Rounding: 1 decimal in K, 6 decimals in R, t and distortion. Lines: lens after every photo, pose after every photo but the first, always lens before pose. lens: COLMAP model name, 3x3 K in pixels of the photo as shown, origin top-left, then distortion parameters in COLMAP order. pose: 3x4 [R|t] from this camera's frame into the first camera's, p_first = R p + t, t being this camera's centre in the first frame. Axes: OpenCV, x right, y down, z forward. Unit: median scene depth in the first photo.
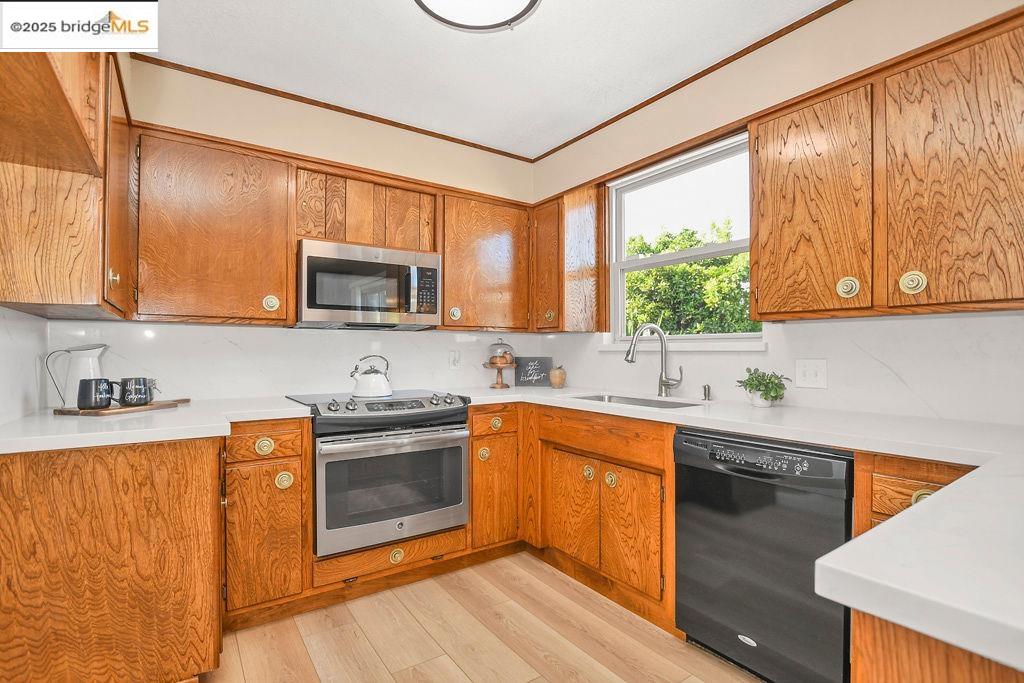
lens RADIAL K [[496.7, 0, 507.1], [0, 496.7, 348.2], [0, 0, 1]] dist [-0.019059, 0.000241]
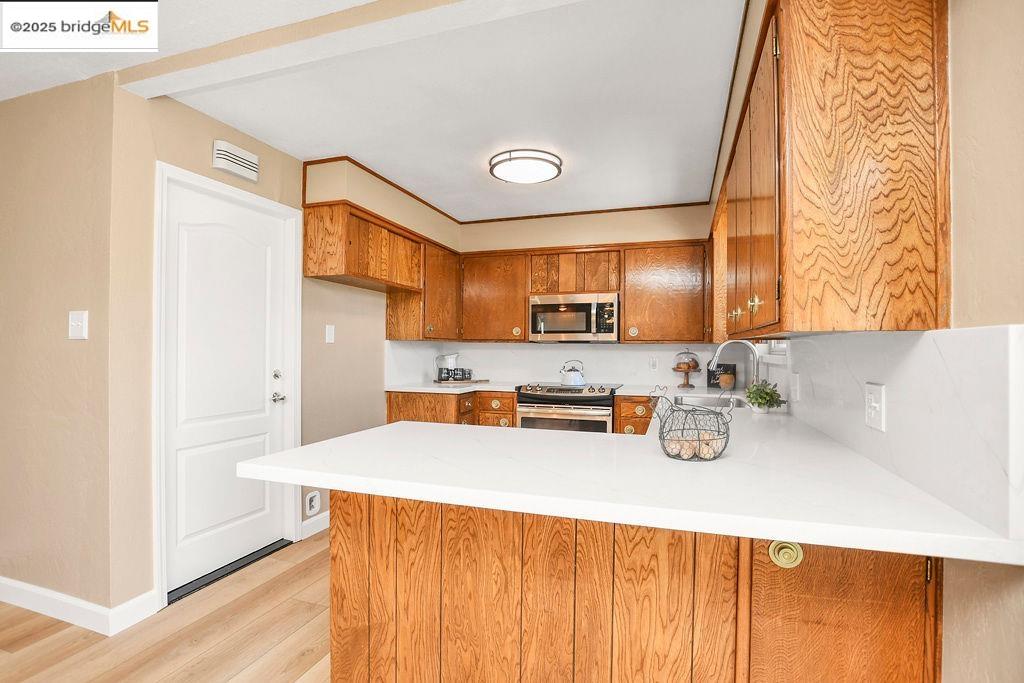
lens RADIAL K [[496.7, 0, 507.1], [0, 496.7, 348.2], [0, 0, 1]] dist [-0.019059, 0.000241]
pose [[0.599261, 0.004157, -0.800543, 0.970052], [-0.004233, 0.999989, 0.002024, -0.029178], [0.800542, 0.002176, 0.599272, -0.157763]]
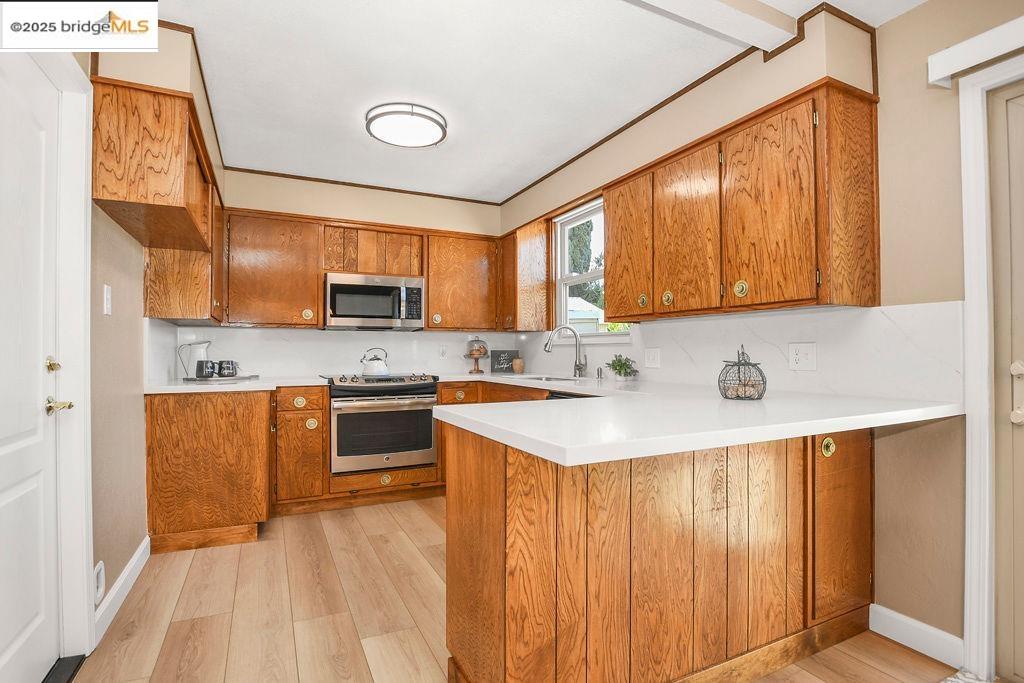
lens RADIAL K [[508.2, 0, 517.5], [0, 508.2, 344.8], [0, 0, 1]] dist [-0.014739, -0.000087]
pose [[0.991754, -0.004967, -0.128064, 0.367044], [0.003821, 0.999950, -0.009188, 0.021919], [0.128103, 0.008623, 0.991723, -0.479494]]
